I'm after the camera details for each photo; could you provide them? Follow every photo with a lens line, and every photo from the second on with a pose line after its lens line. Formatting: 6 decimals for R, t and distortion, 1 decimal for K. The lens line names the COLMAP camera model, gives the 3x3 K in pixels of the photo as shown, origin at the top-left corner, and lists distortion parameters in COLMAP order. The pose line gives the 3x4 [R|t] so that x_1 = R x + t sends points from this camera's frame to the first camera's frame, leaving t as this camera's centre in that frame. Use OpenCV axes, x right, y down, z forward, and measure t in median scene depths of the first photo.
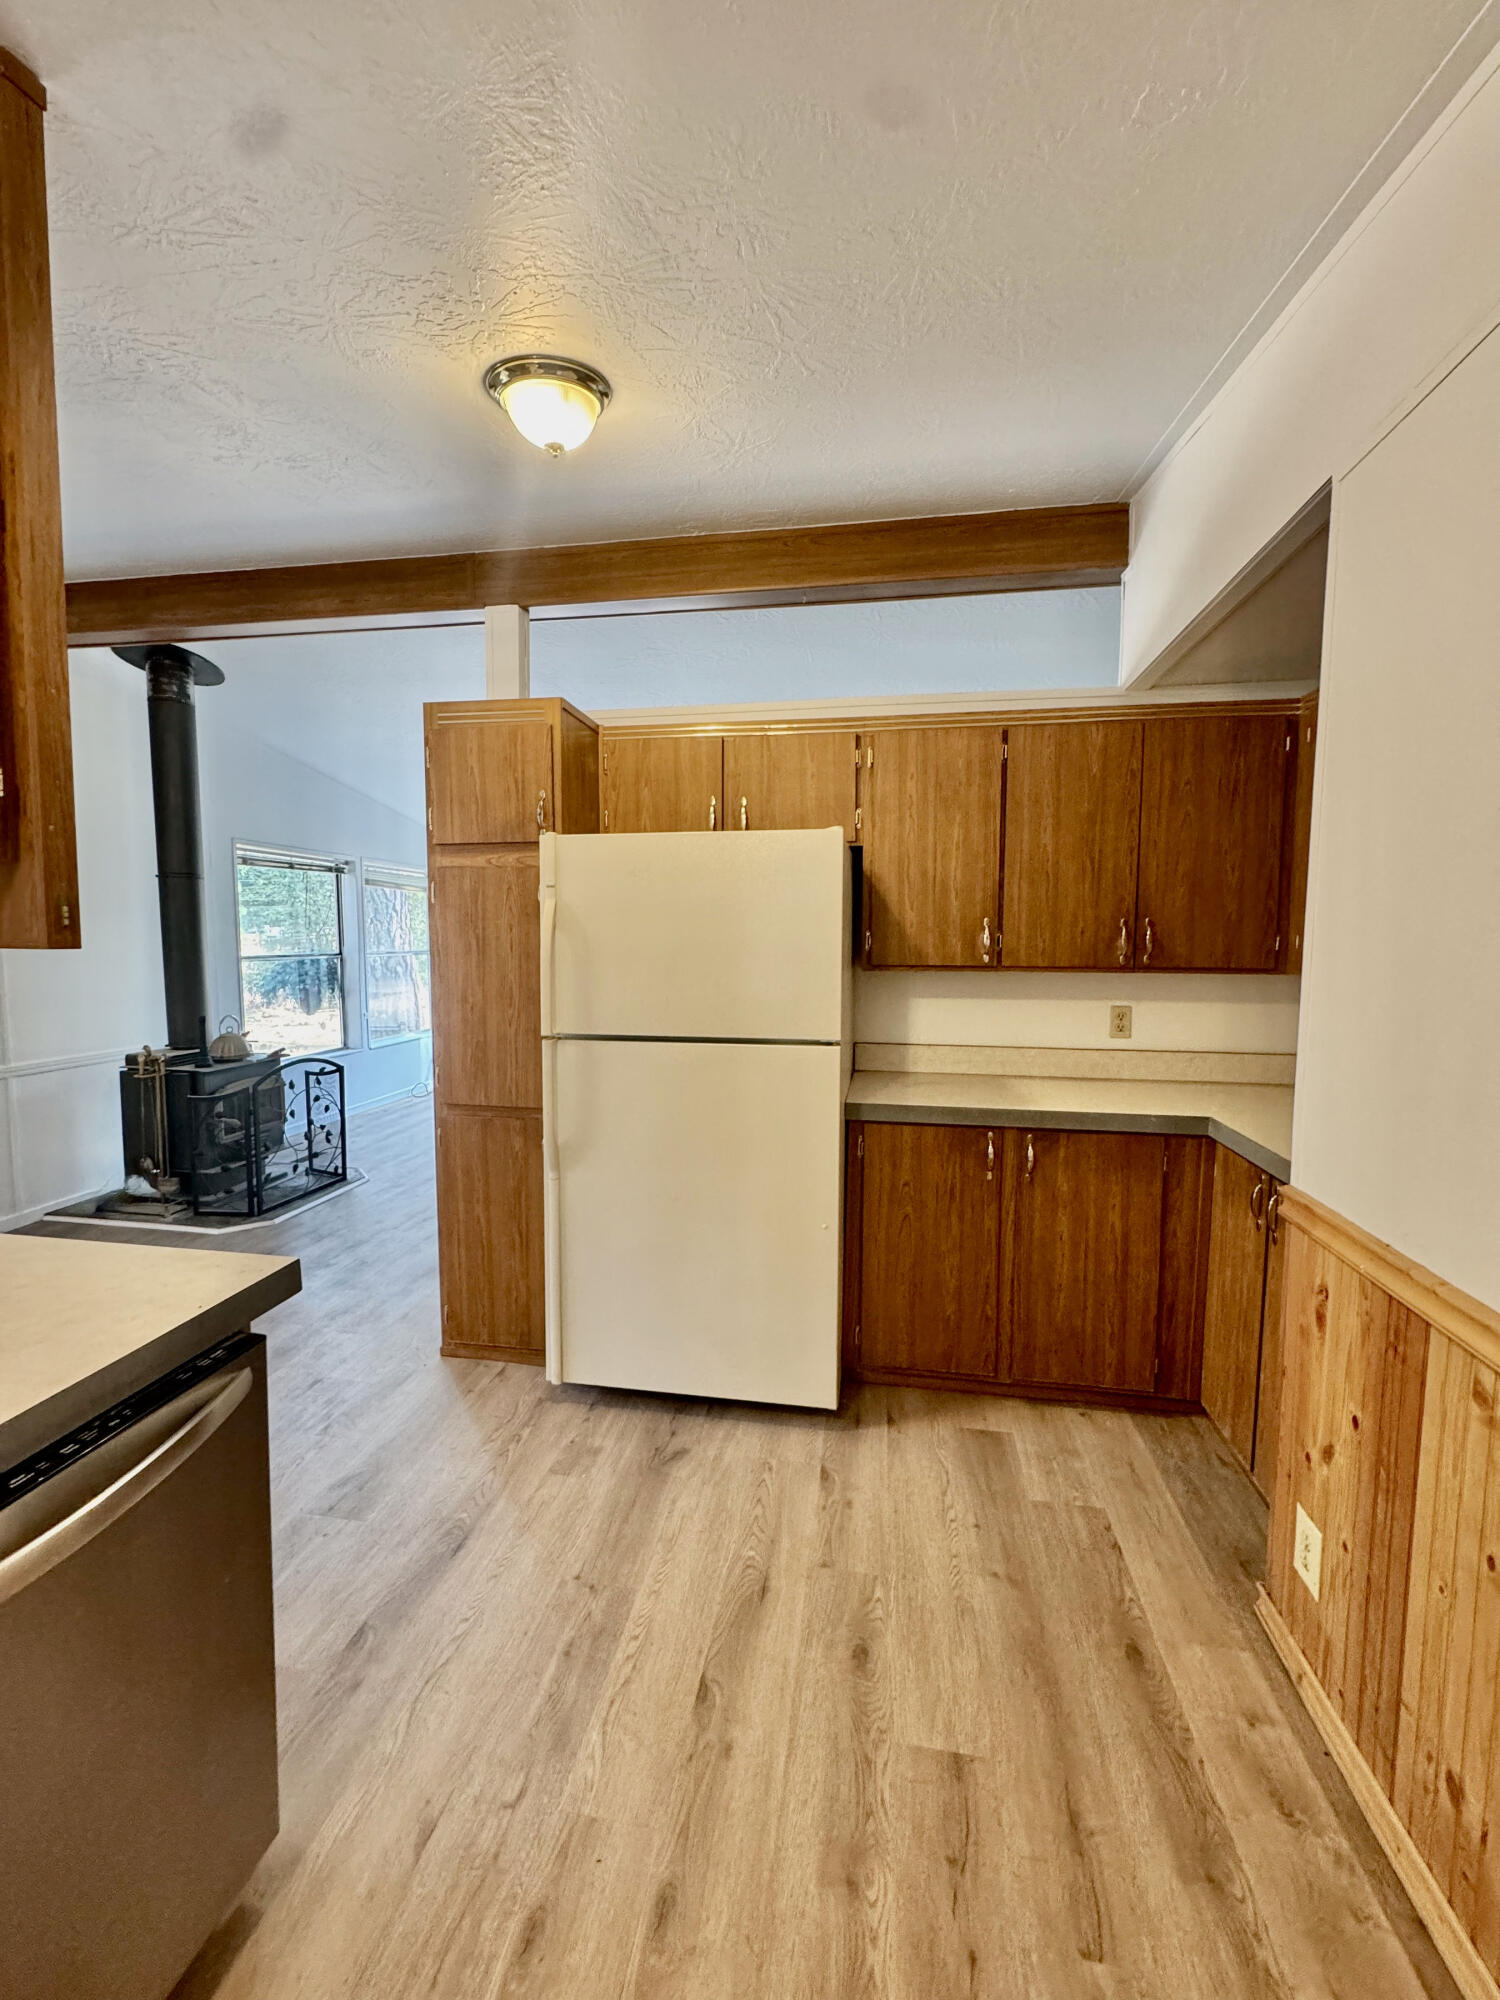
lens RADIAL K [[795.8, 0, 754.0], [0, 795.8, 1000.4], [0, 0, 1]] dist [-0.002645, 0.000265]
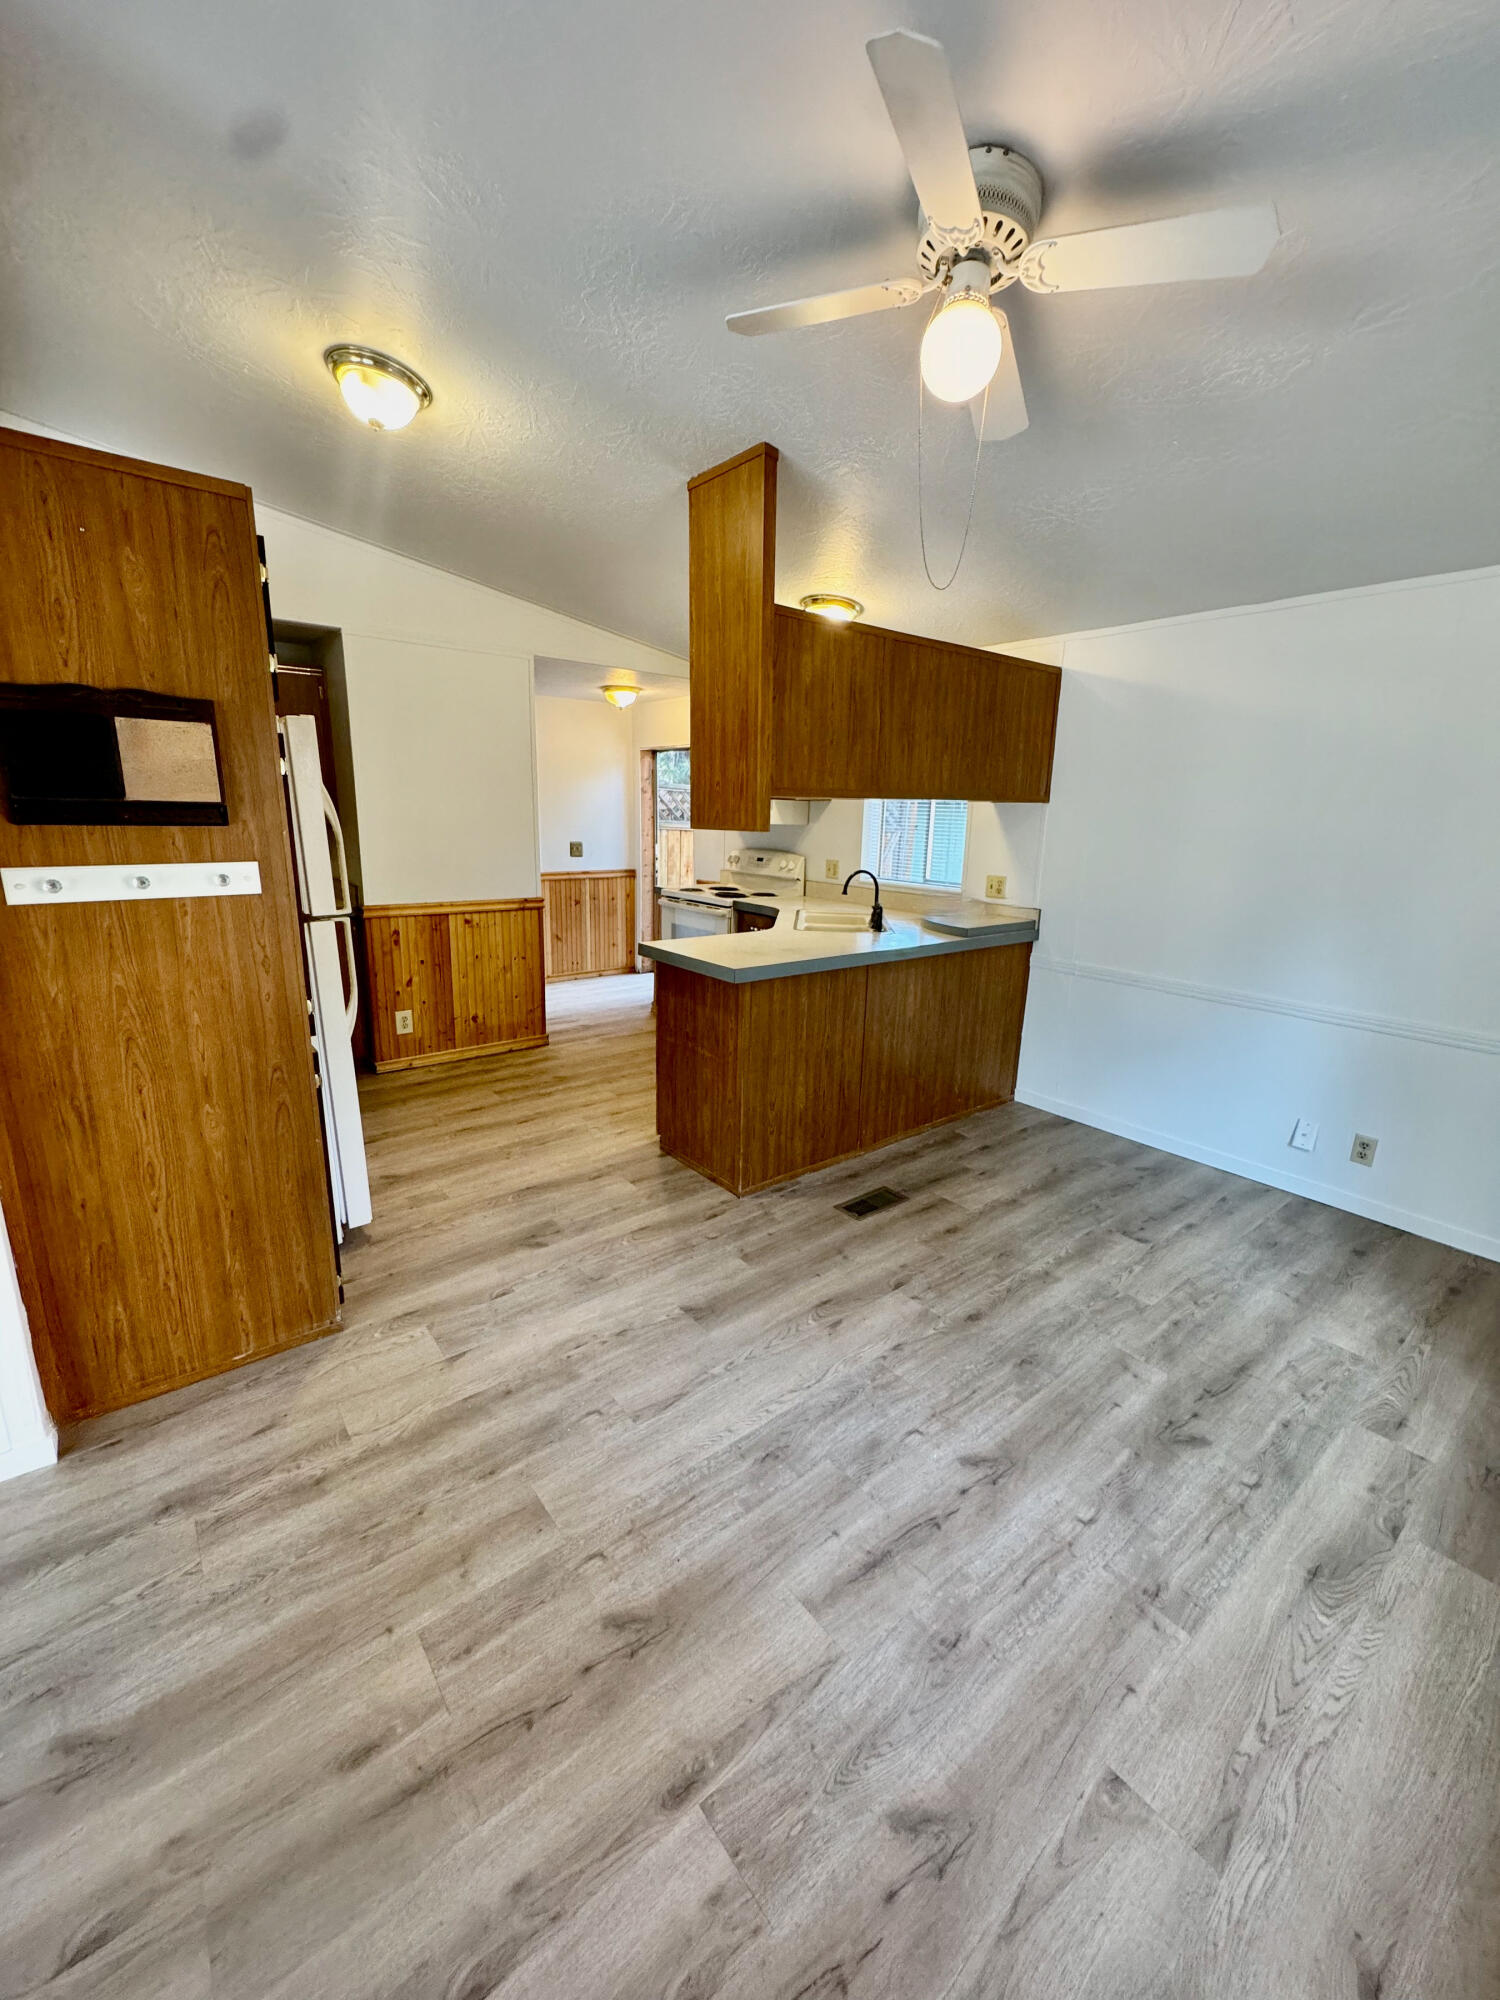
lens RADIAL K [[795.2, 0, 750.0], [0, 795.2, 1000.0], [0, 0, 1]] dist [-0.002213, -0.000033]
pose [[-0.741820, -0.181778, 0.645493, -1.992532], [0.025699, 0.954147, 0.298232, -0.217780], [-0.670107, 0.237823, -0.703134, 2.034180]]
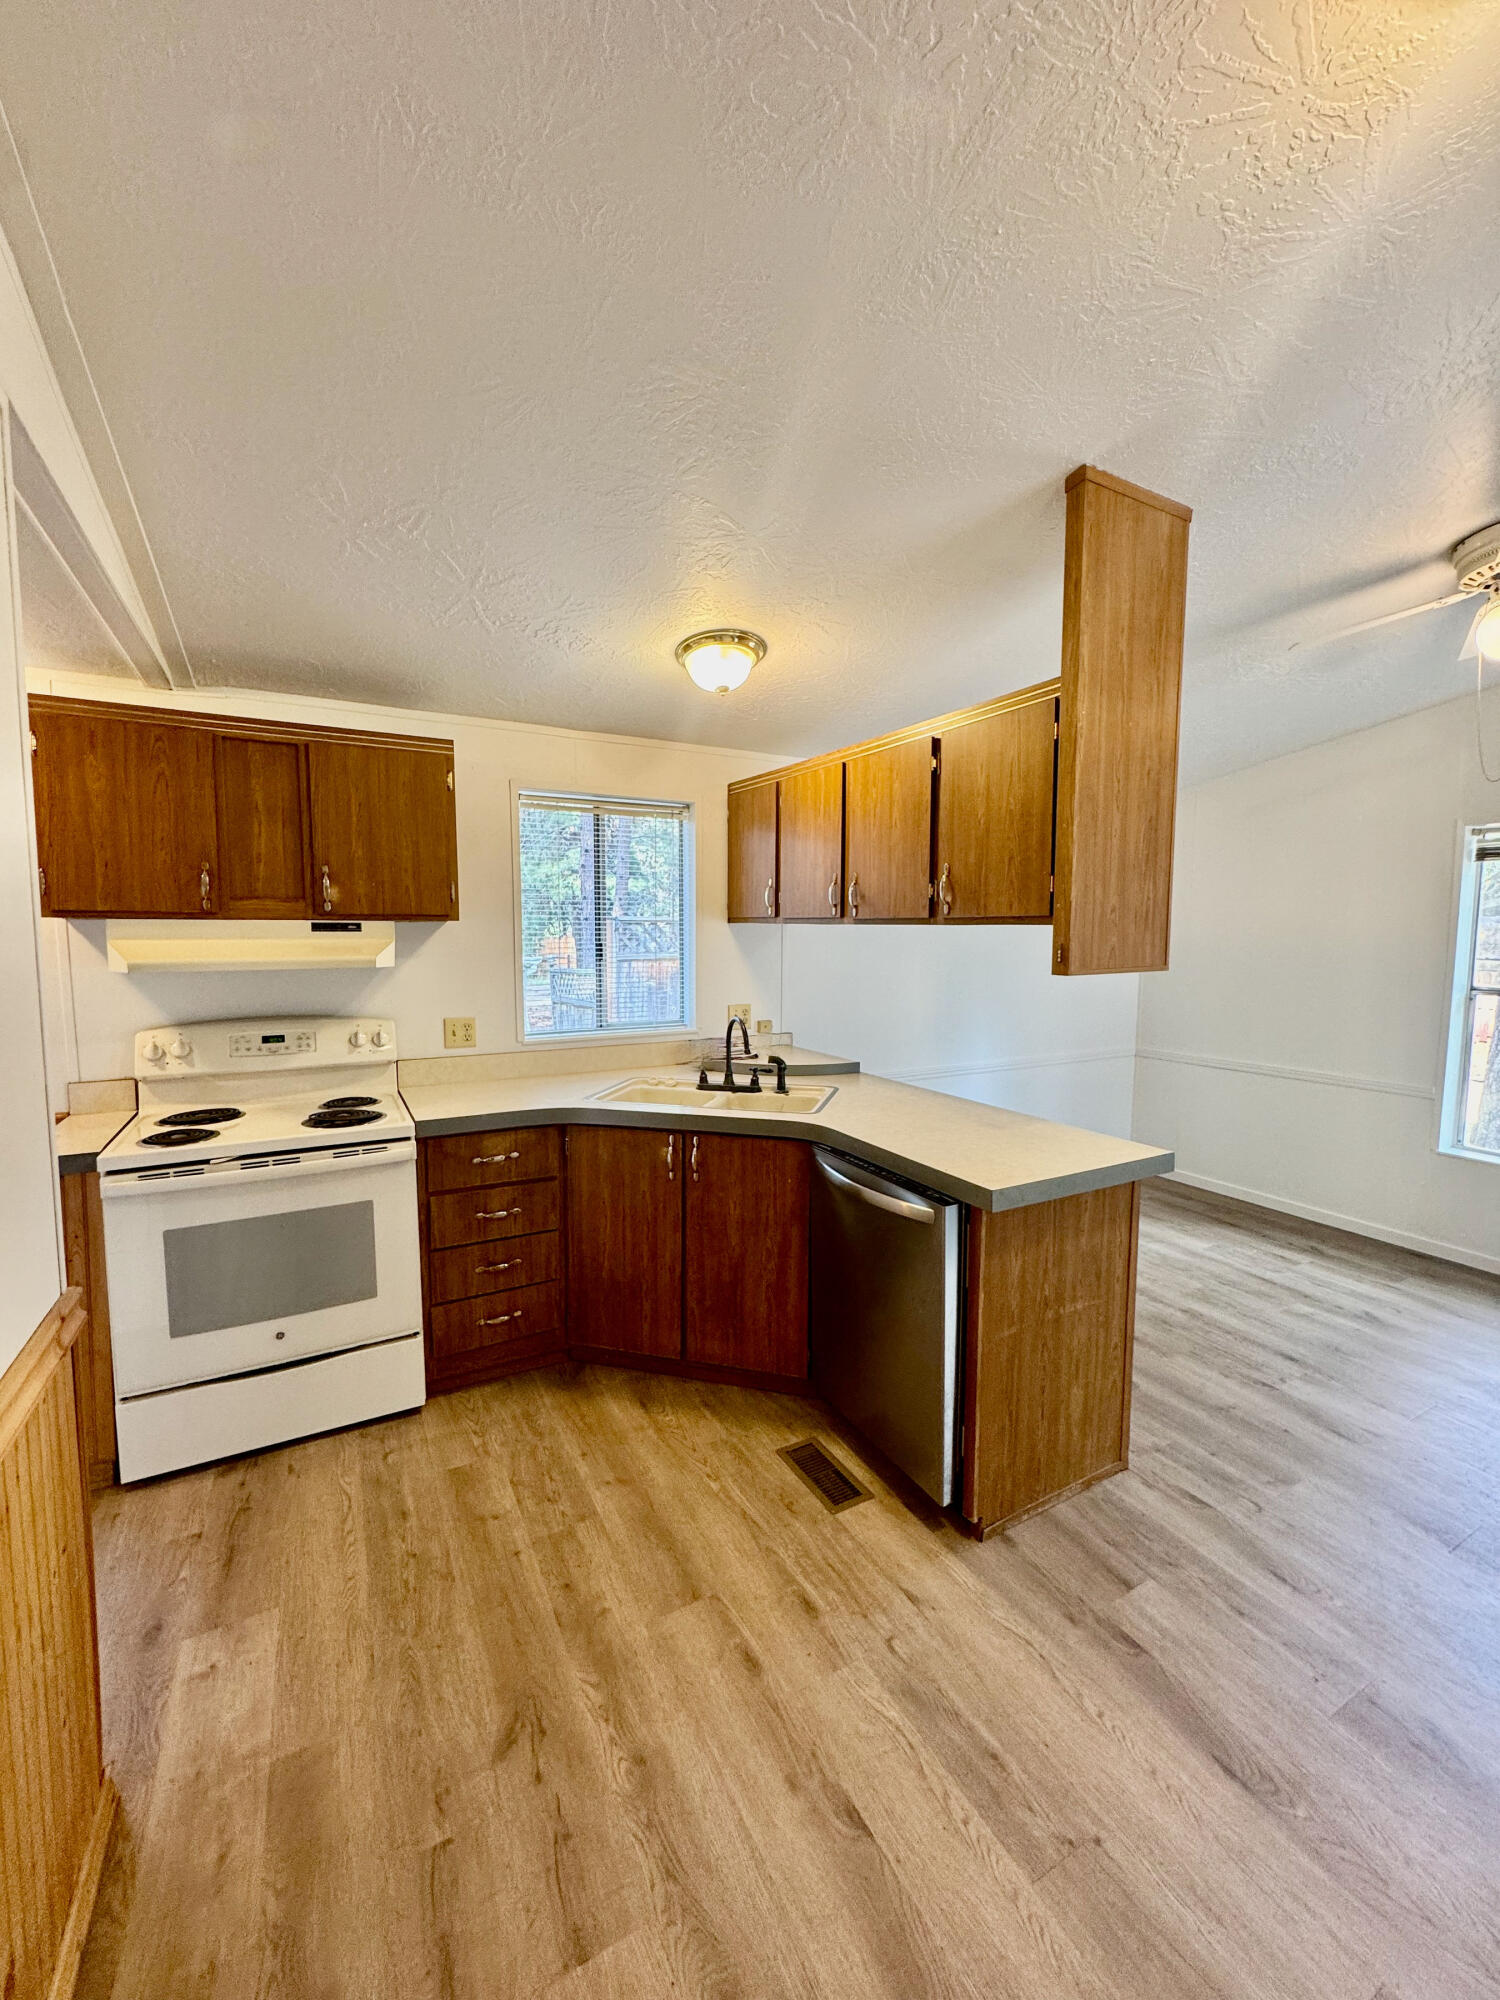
lens RADIAL K [[804.9, 0, 755.3], [0, 804.9, 996.7], [0, 0, 1]] dist [-0.001589, -0.000057]
pose [[-0.789249, 0.043711, -0.612516, 0.502855], [-0.057652, 0.987783, 0.144778, -0.165173], [0.611361, 0.149579, -0.777087, 1.384376]]
